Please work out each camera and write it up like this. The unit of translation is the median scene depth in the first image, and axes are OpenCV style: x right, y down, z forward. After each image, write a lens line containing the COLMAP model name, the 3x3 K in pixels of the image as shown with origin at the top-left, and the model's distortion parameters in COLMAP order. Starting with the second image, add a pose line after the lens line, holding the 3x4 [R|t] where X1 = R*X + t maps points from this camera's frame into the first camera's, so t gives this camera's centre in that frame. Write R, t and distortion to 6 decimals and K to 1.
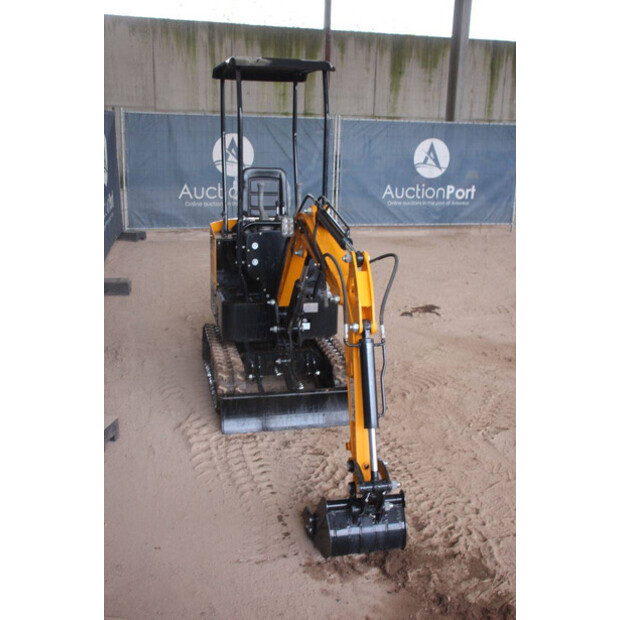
lens RADIAL K [[661.6, 0, 310.0], [0, 661.6, 310.0], [0, 0, 1]] dist [-0.018267, 0.022173]
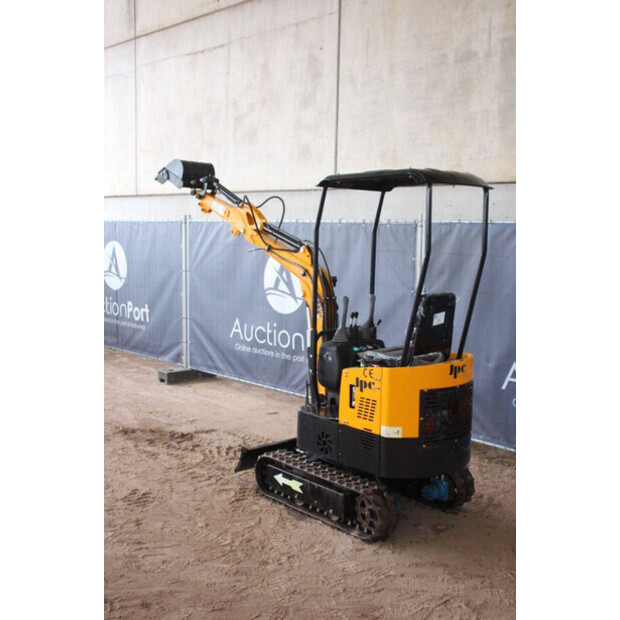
lens RADIAL K [[737.1, 0, 310.5], [0, 737.1, 295.7], [0, 0, 1]] dist [0.027636, 0.034705]
pose [[-0.876290, 0.000356, -0.481785, 0.696650], [-0.168133, 0.936904, 0.306499, -0.644962], [0.451495, 0.349586, -0.820939, 2.331989]]
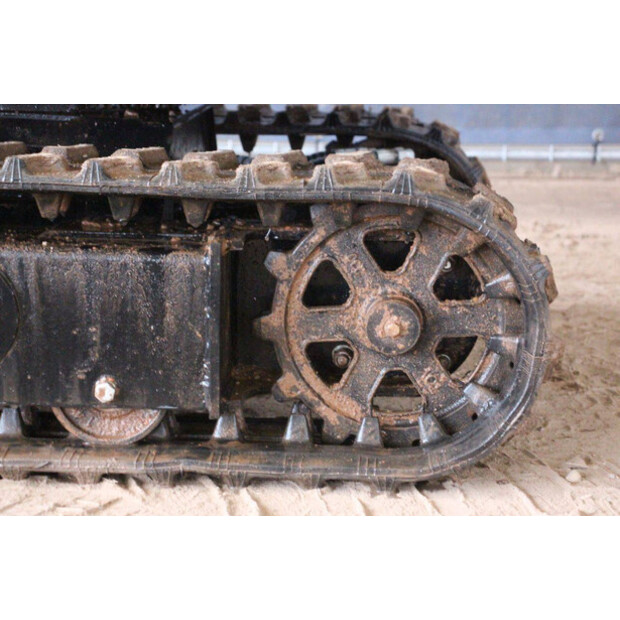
lens RADIAL K [[1478.0, 0, 310.0], [0, 1478.0, 310.0], [0, 0, 1]] dist [0.364883, 0.947798]
pose [[-0.265702, 0.167262, -0.949435, 0.408198], [-0.279422, 0.929199, 0.241894, -0.032123], [0.922673, 0.329565, -0.200153, 1.540485]]
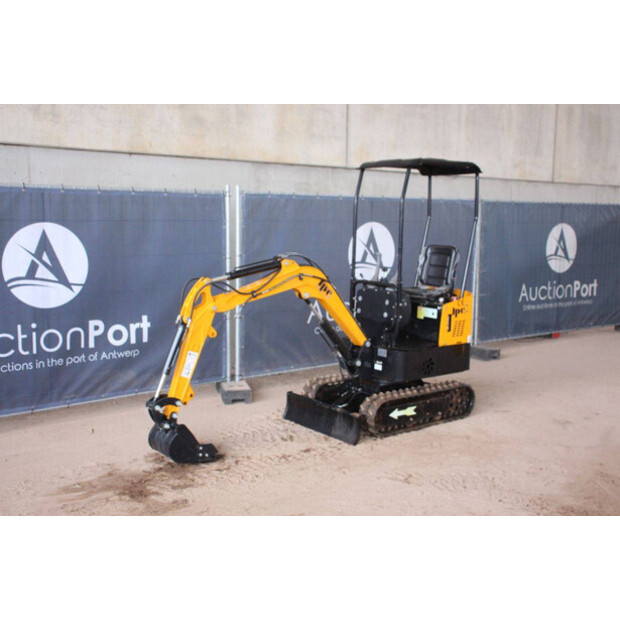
lens RADIAL K [[733.6, 0, 310.0], [0, 733.6, 310.0], [0, 0, 1]] dist [-0.002821, 0.032405]
pose [[0.415902, 0.091939, -0.904750, 1.451688], [-0.242709, 0.970012, -0.012999, -0.036740], [0.876423, 0.224997, 0.425744, 0.357202]]
